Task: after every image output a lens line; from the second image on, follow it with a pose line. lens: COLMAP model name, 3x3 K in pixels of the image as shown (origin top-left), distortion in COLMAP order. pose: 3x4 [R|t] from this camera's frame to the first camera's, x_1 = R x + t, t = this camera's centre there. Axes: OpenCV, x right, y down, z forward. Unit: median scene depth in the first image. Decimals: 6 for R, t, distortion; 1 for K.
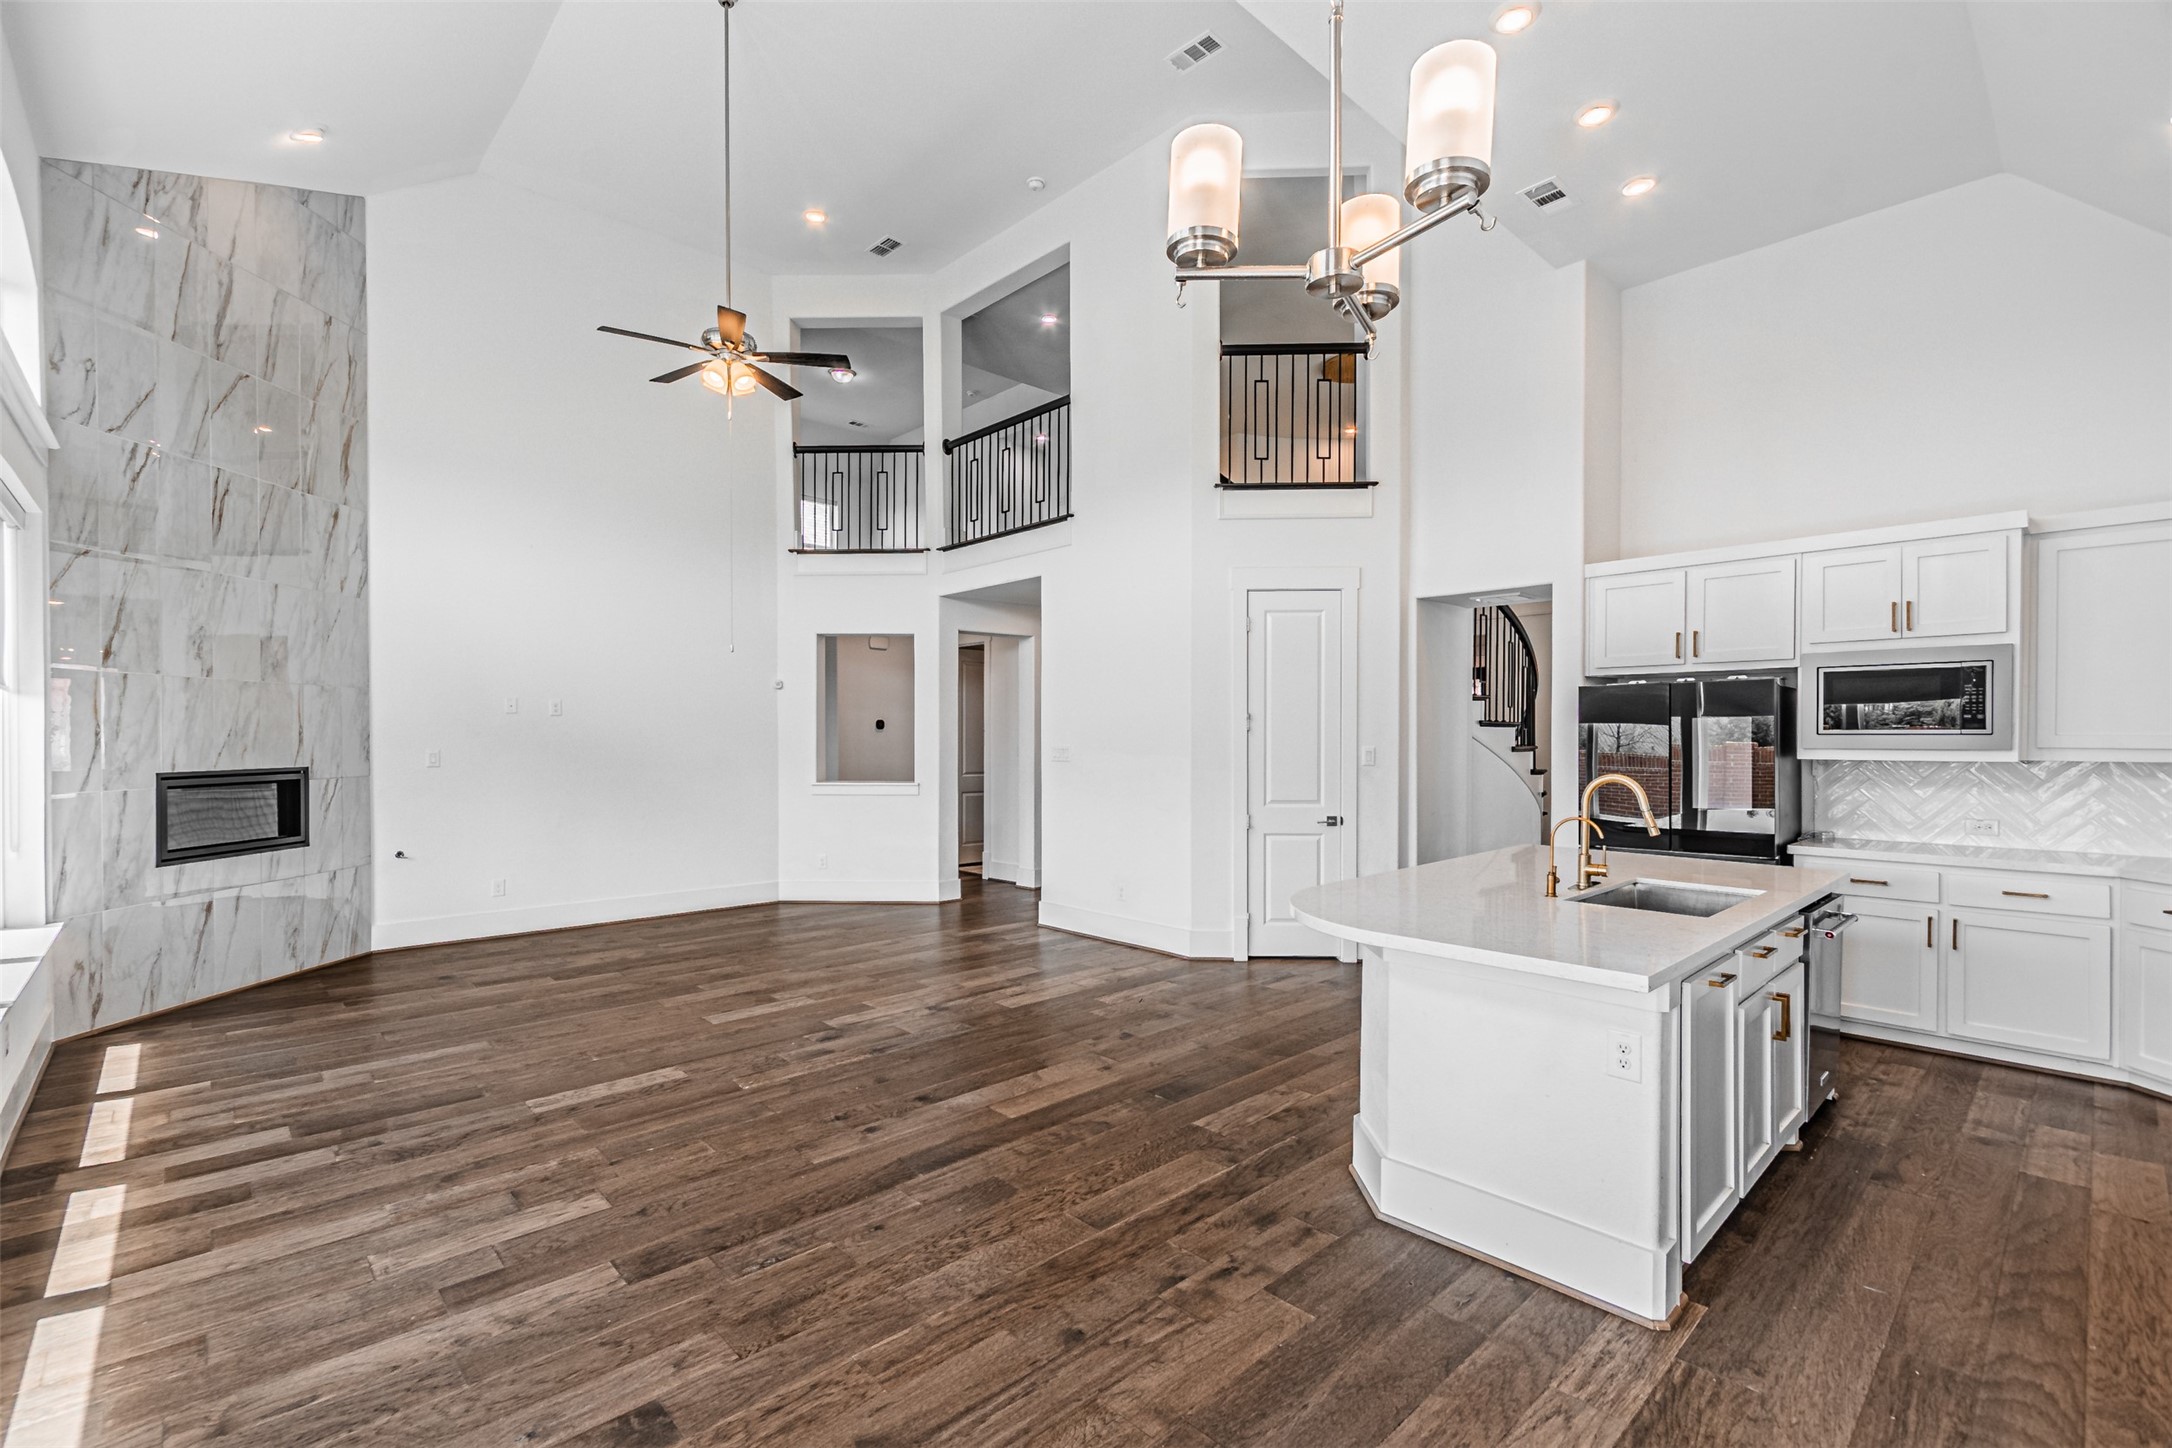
lens RADIAL K [[948.6, 0, 1063.5], [0, 948.6, 748.6], [0, 0, 1]] dist [0.008495, -0.002586]
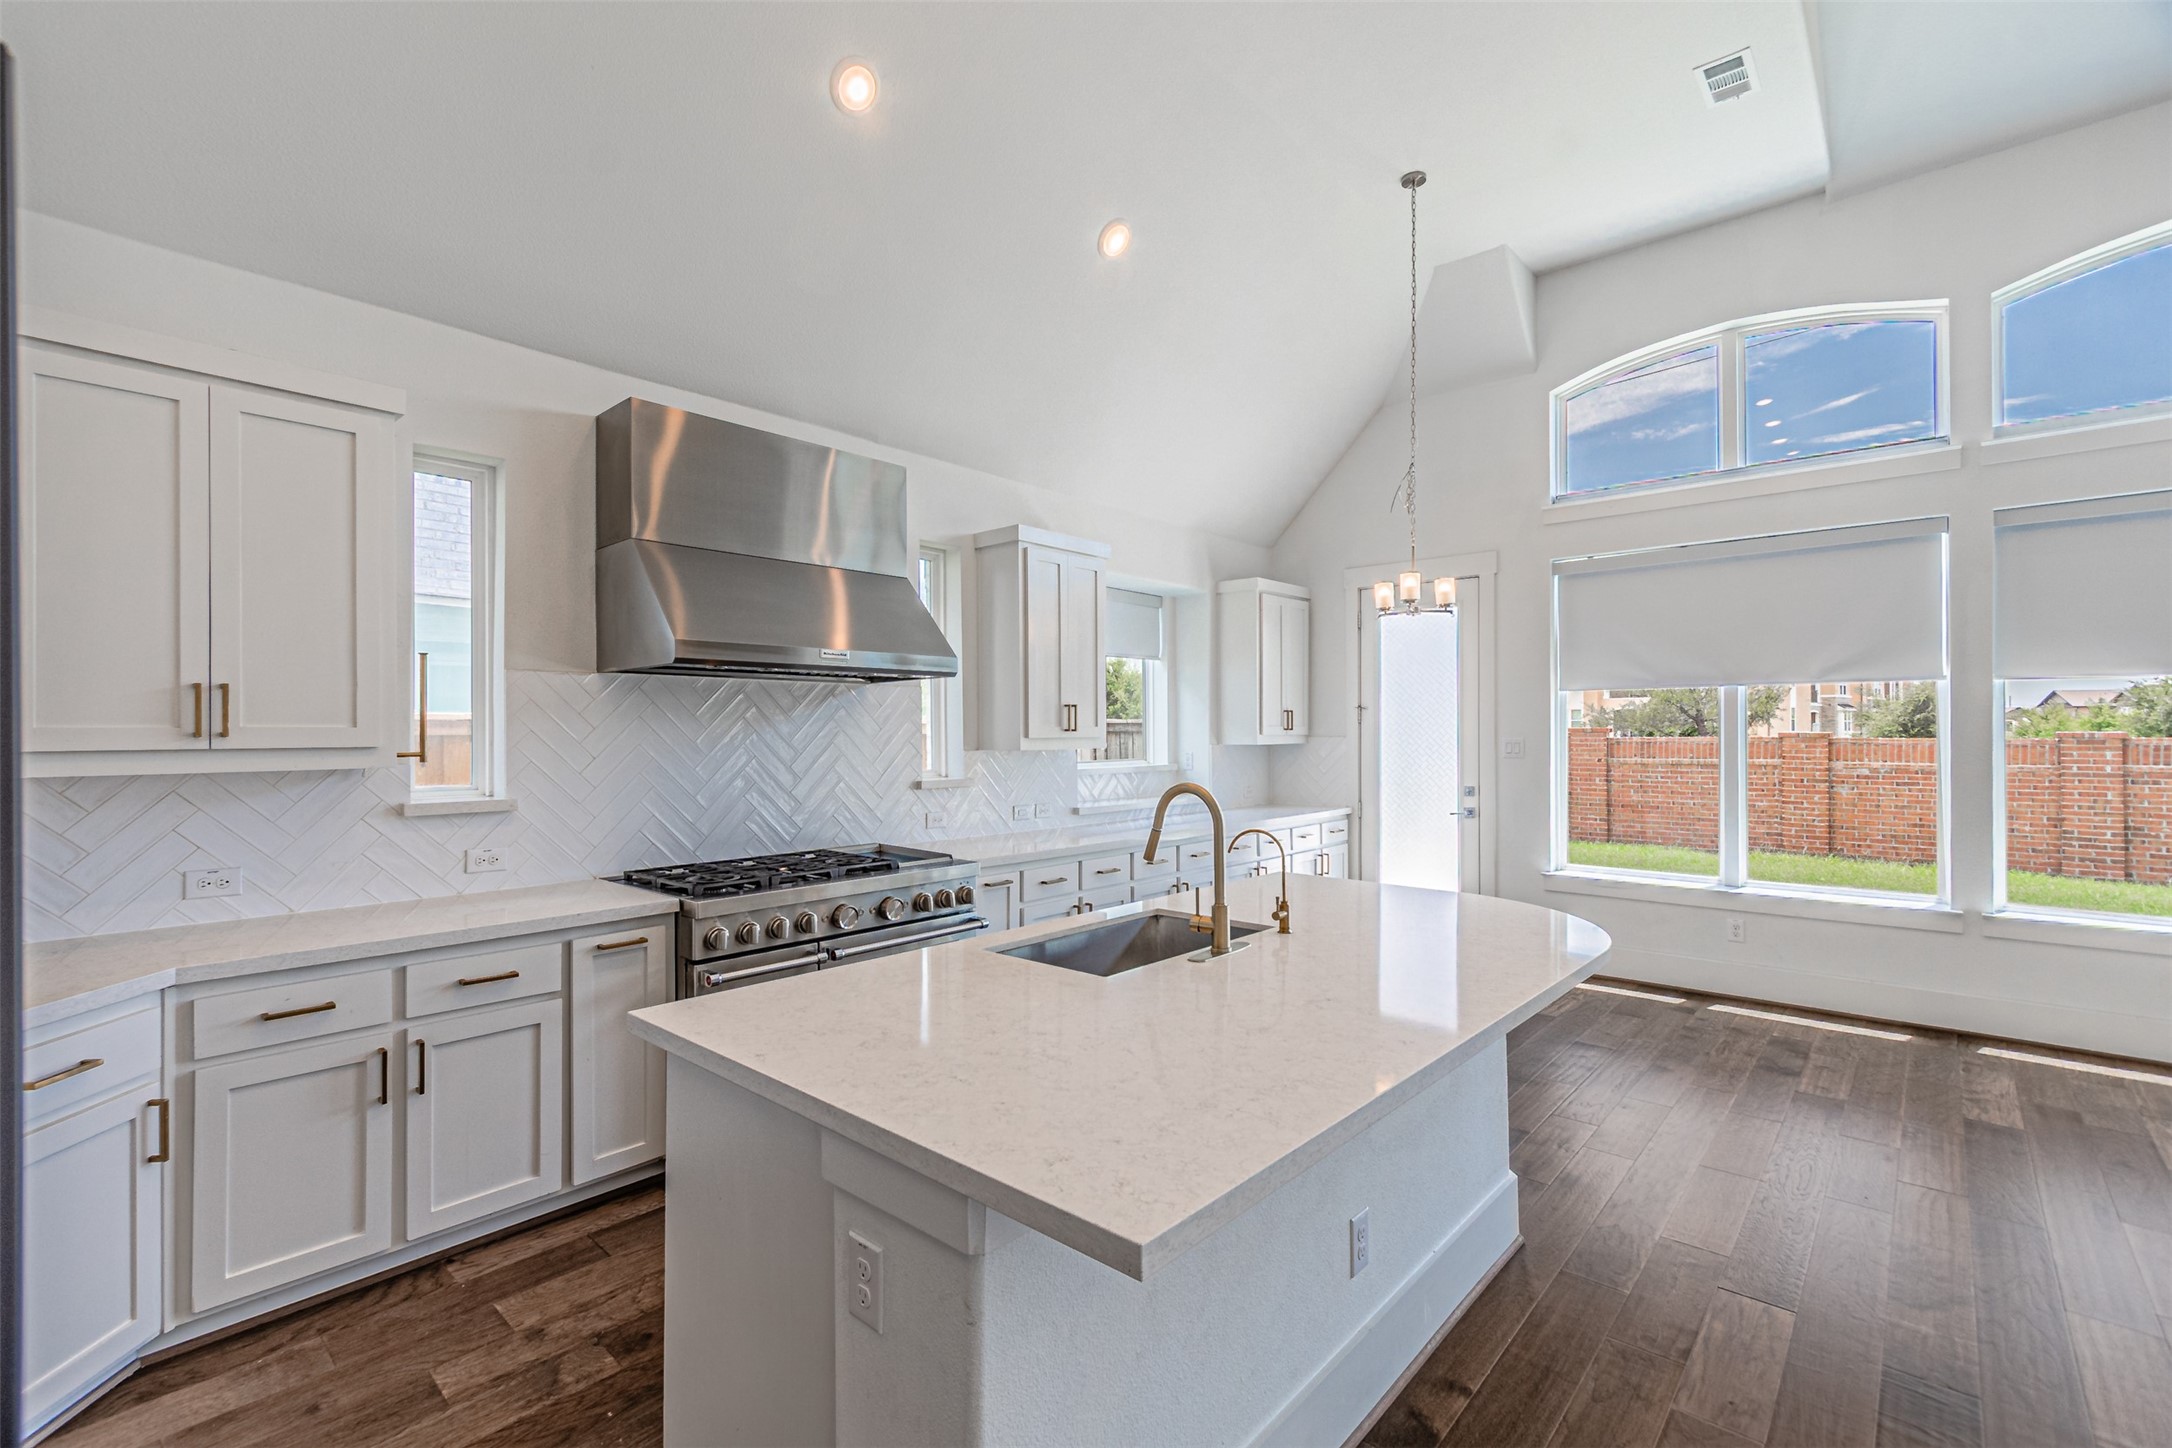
lens RADIAL K [[948.6, 0, 1076.3], [0, 948.6, 729.1], [0, 0, 1]] dist [0.008495, -0.002586]
pose [[-0.995971, 0.002212, -0.089648, 0.564492], [0.001393, 0.999957, 0.009191, -0.014986], [0.089665, 0.009029, -0.995931, 1.320285]]
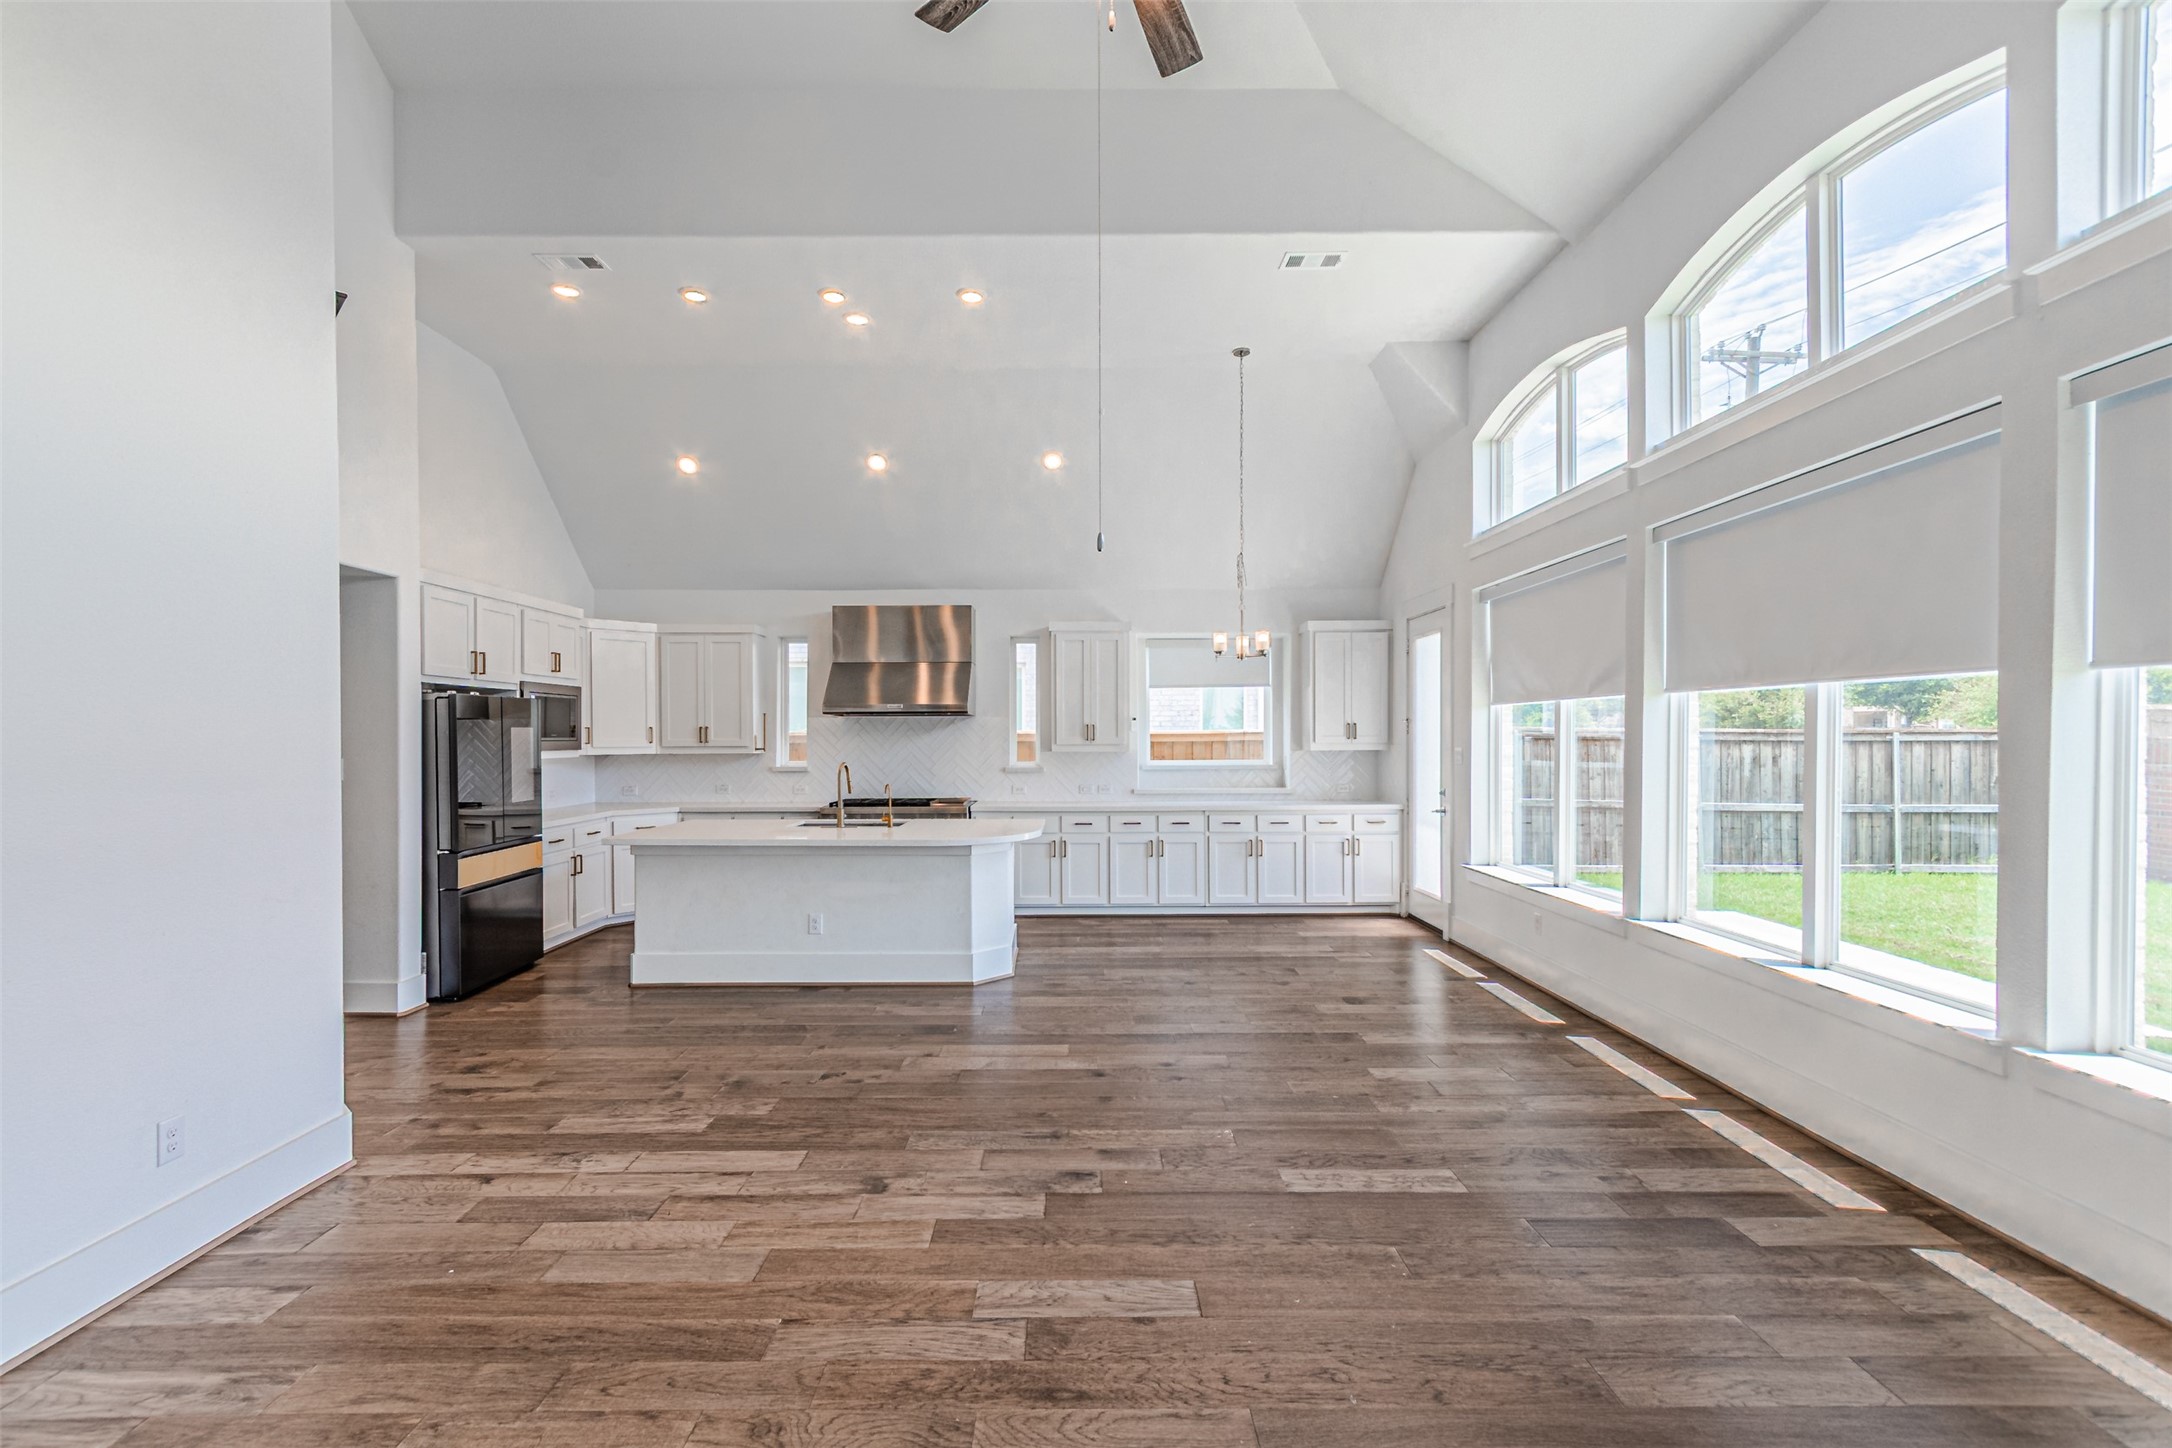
lens RADIAL K [[948.6, 0, 1076.3], [0, 948.6, 740.4], [0, 0, 1]] dist [0.008495, -0.002586]
pose [[-0.740640, -0.000499, 0.671902, -0.757701], [0.011051, 0.999855, 0.012924, -0.026942], [-0.671811, 0.016997, -0.740528, 1.597207]]
